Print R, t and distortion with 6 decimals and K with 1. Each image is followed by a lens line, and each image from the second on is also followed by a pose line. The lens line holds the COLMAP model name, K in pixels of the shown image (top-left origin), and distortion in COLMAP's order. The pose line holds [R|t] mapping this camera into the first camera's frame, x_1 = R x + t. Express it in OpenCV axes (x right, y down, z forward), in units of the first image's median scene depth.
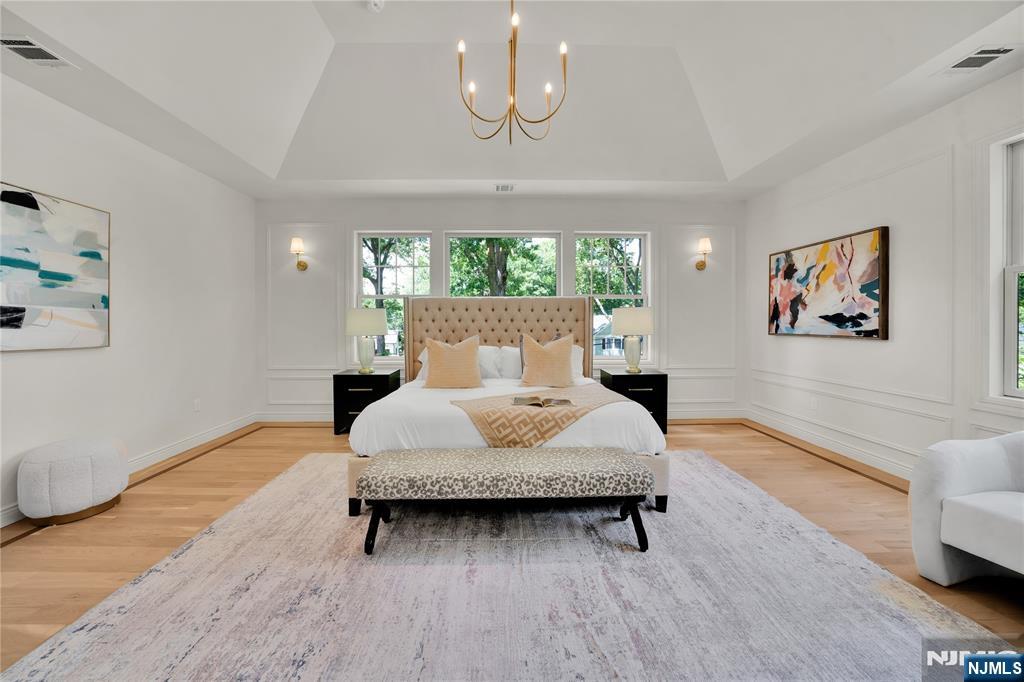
lens RADIAL K [[346.7, 0, 498.9], [0, 346.7, 326.7], [0, 0, 1]] dist [-0.018898, 0.000573]
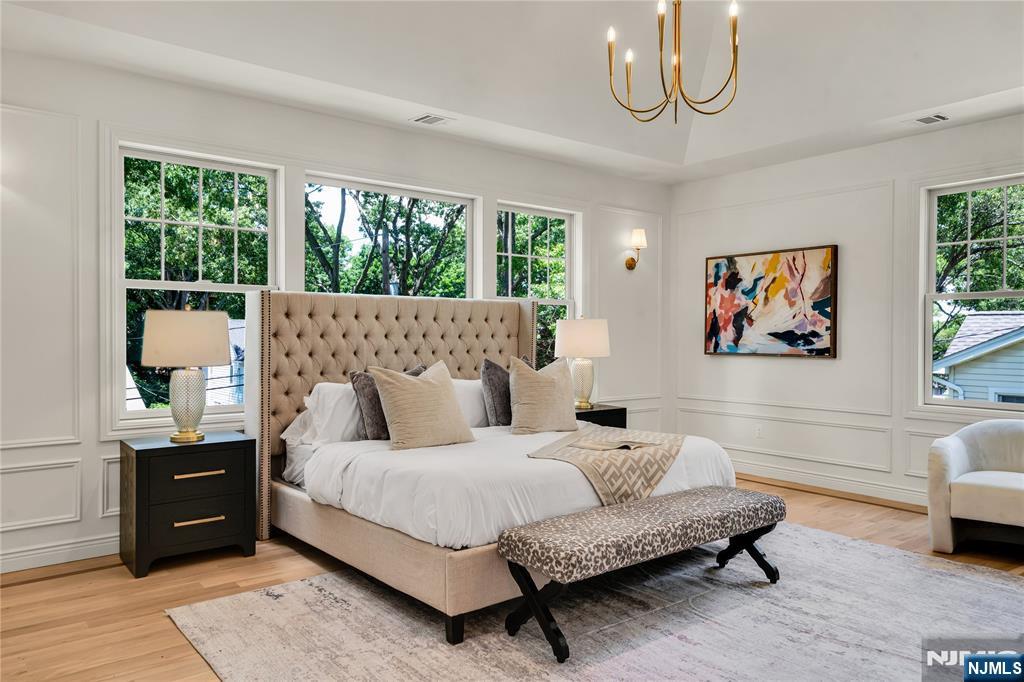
lens RADIAL K [[691.5, 0, 475.2], [0, 691.5, 342.5], [0, 0, 1]] dist [0.034245, -0.004596]
pose [[0.813736, -0.002201, 0.581230, -1.133143], [0.001800, 0.999998, 0.001267, -0.014578], [-0.581232, 0.000016, 0.813738, -0.078916]]
